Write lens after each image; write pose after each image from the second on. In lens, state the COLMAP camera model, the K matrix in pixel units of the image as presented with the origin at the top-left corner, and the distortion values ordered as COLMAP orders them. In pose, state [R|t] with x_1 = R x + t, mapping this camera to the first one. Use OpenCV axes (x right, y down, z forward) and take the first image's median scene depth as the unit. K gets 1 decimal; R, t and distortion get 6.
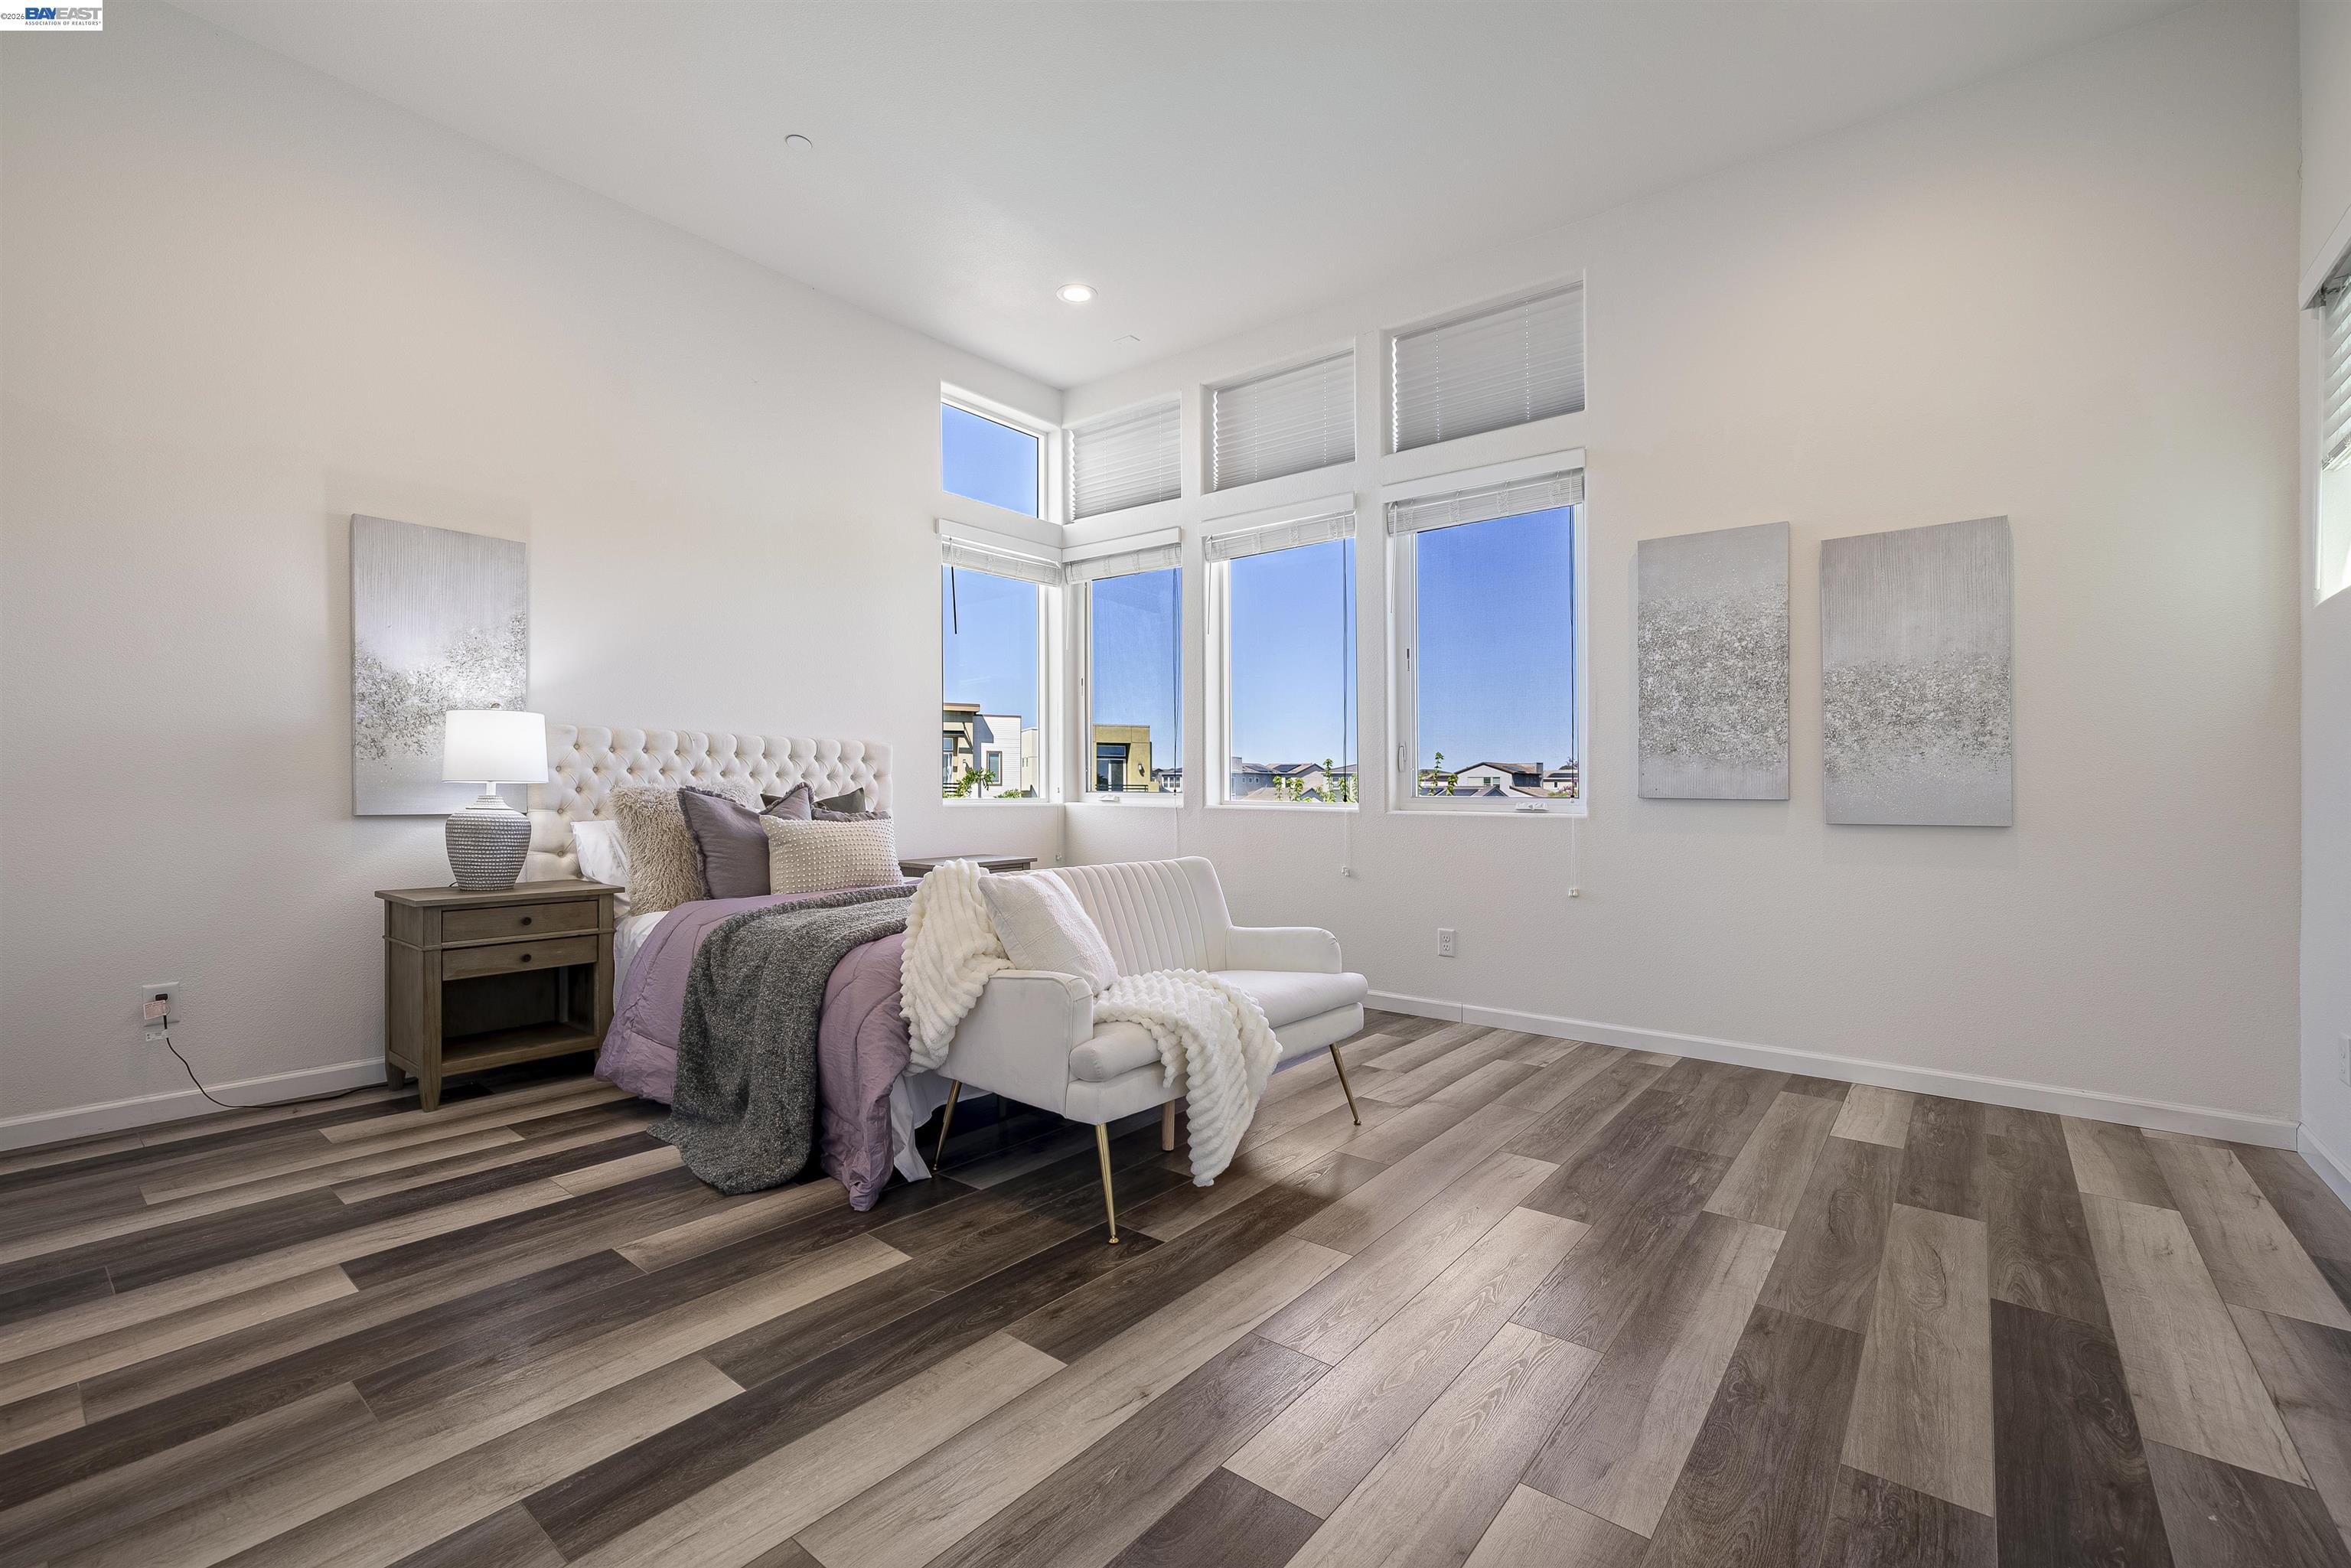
lens RADIAL K [[1000.1, 0, 1178.6], [0, 1000.1, 796.7], [0, 0, 1]] dist [-0.020495, 0.009859]
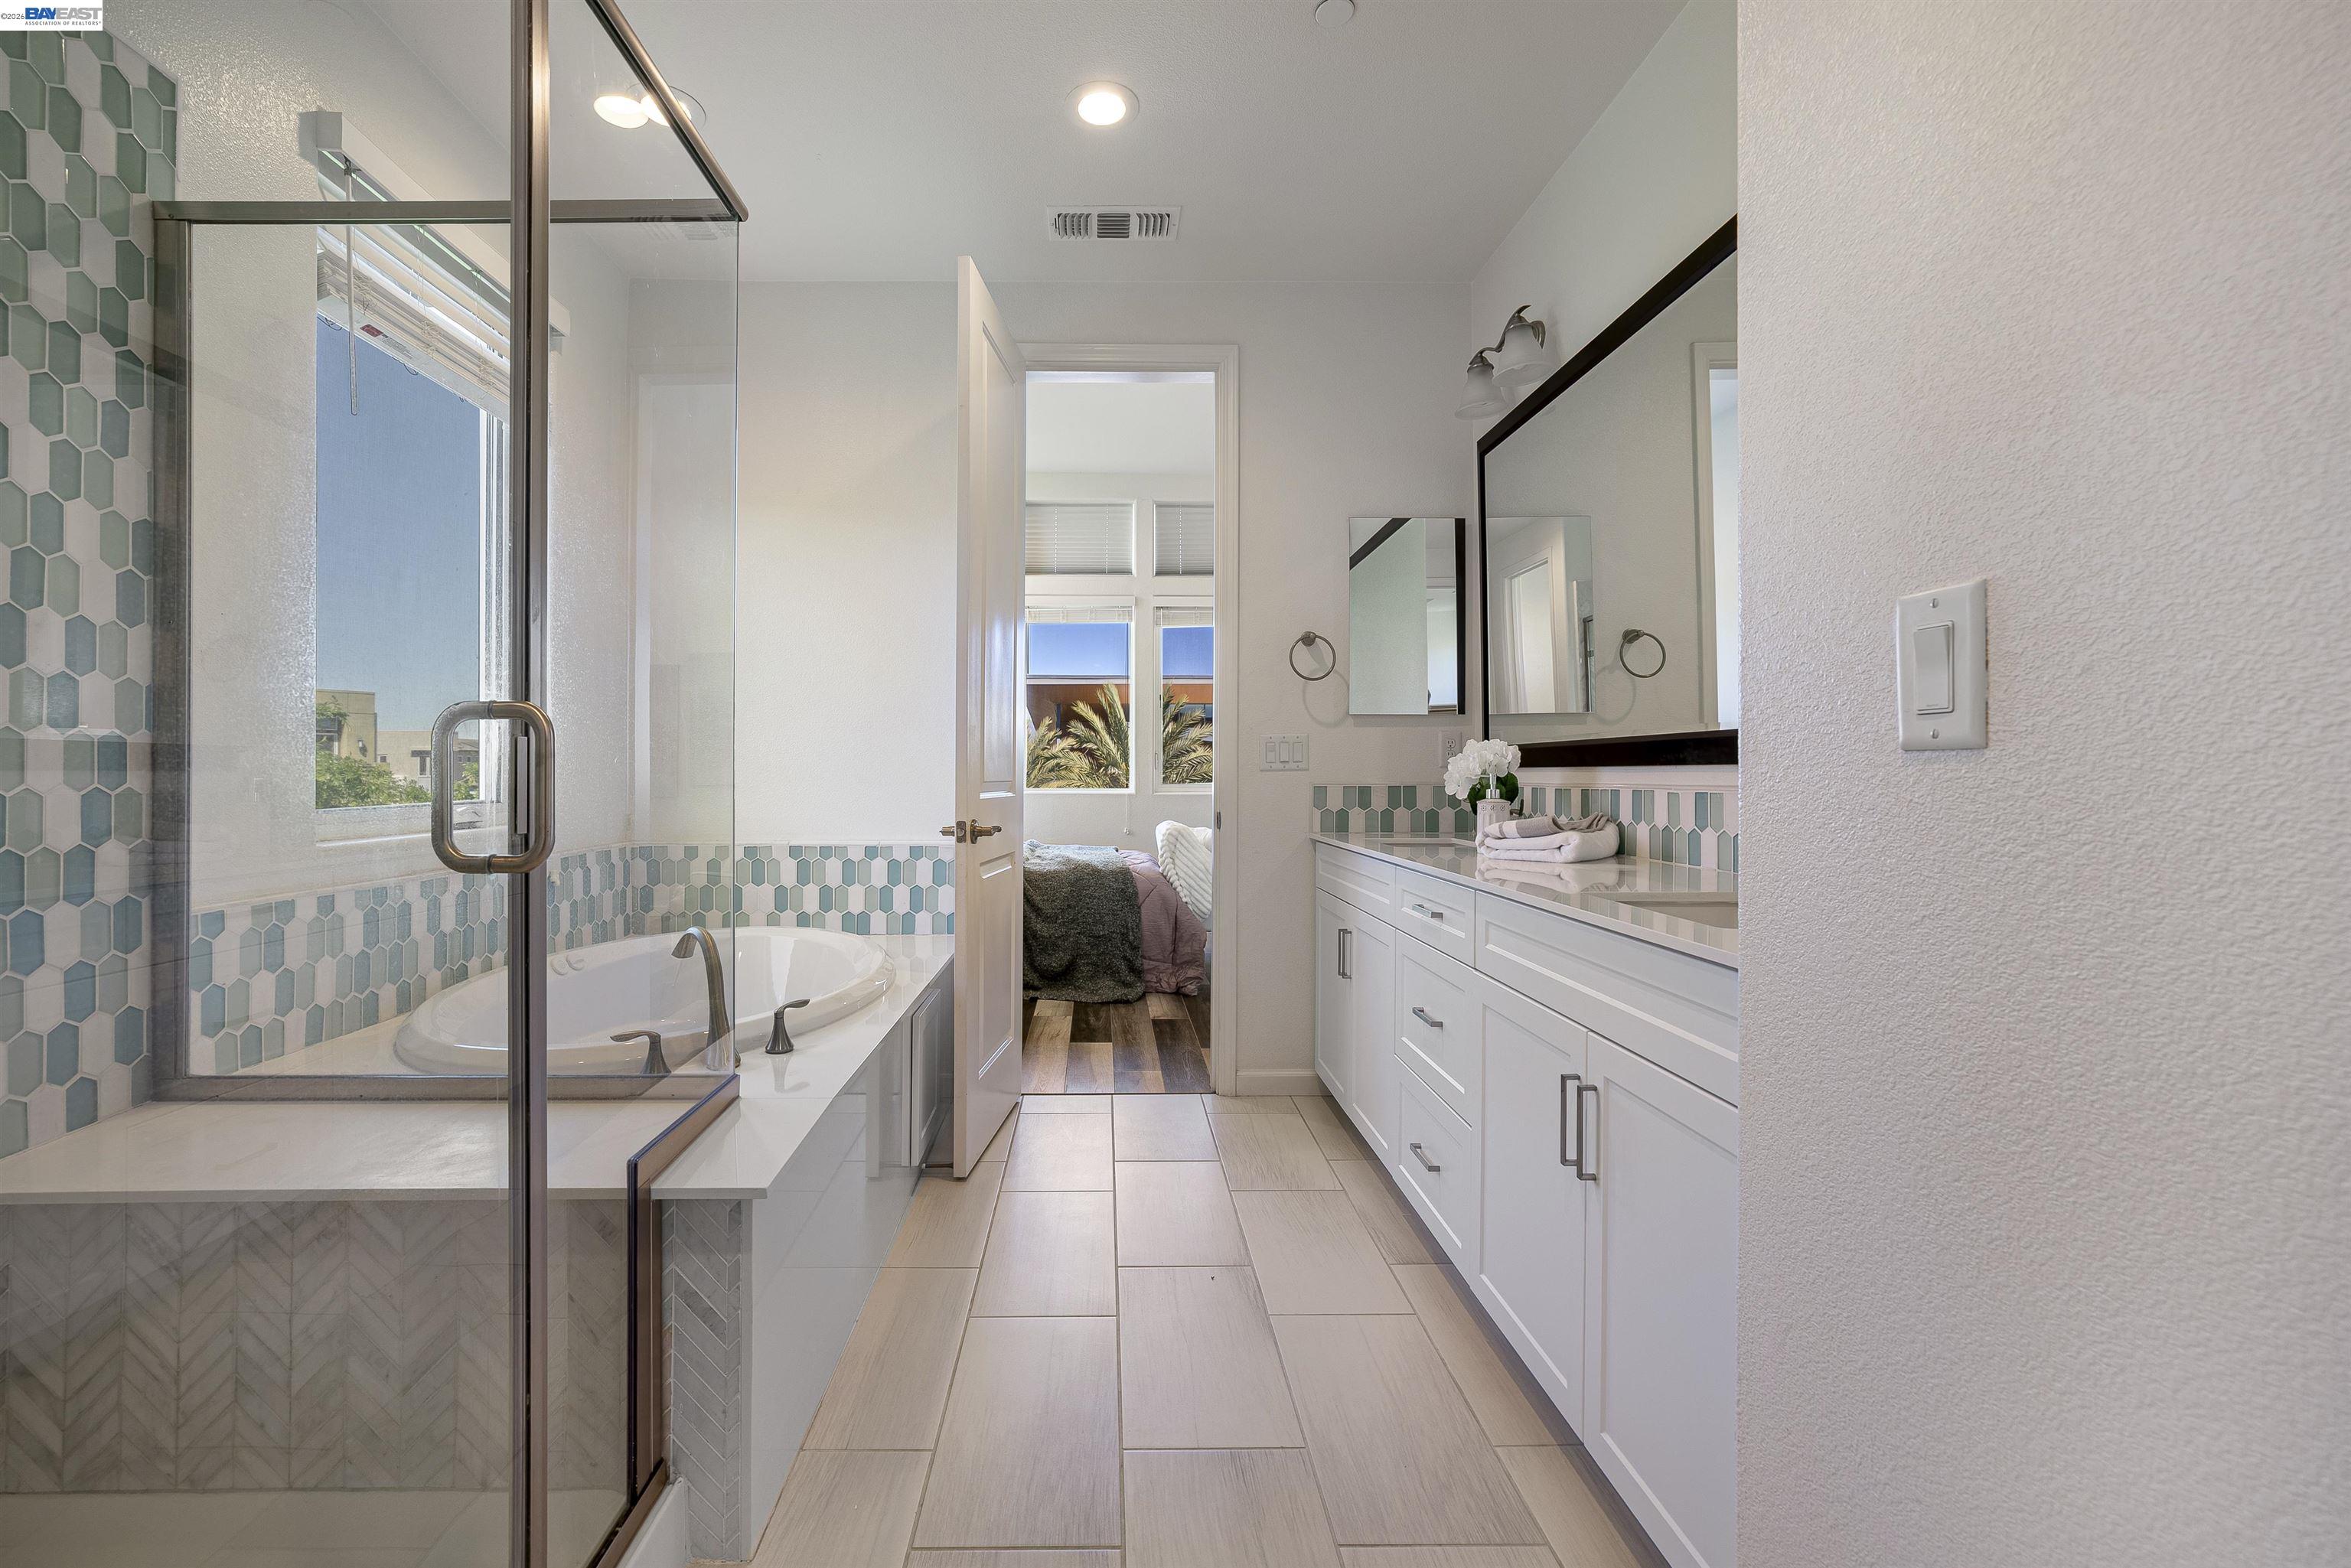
lens RADIAL K [[1000.1, 0, 1190.8], [0, 1000.1, 764.9], [0, 0, 1]] dist [-0.020495, 0.009859]
pose [[0.732014, 0.001540, 0.681288, -1.201461], [0.008454, 0.999900, -0.011344, -0.018448], [-0.681237, 0.014064, 0.731928, -0.337057]]
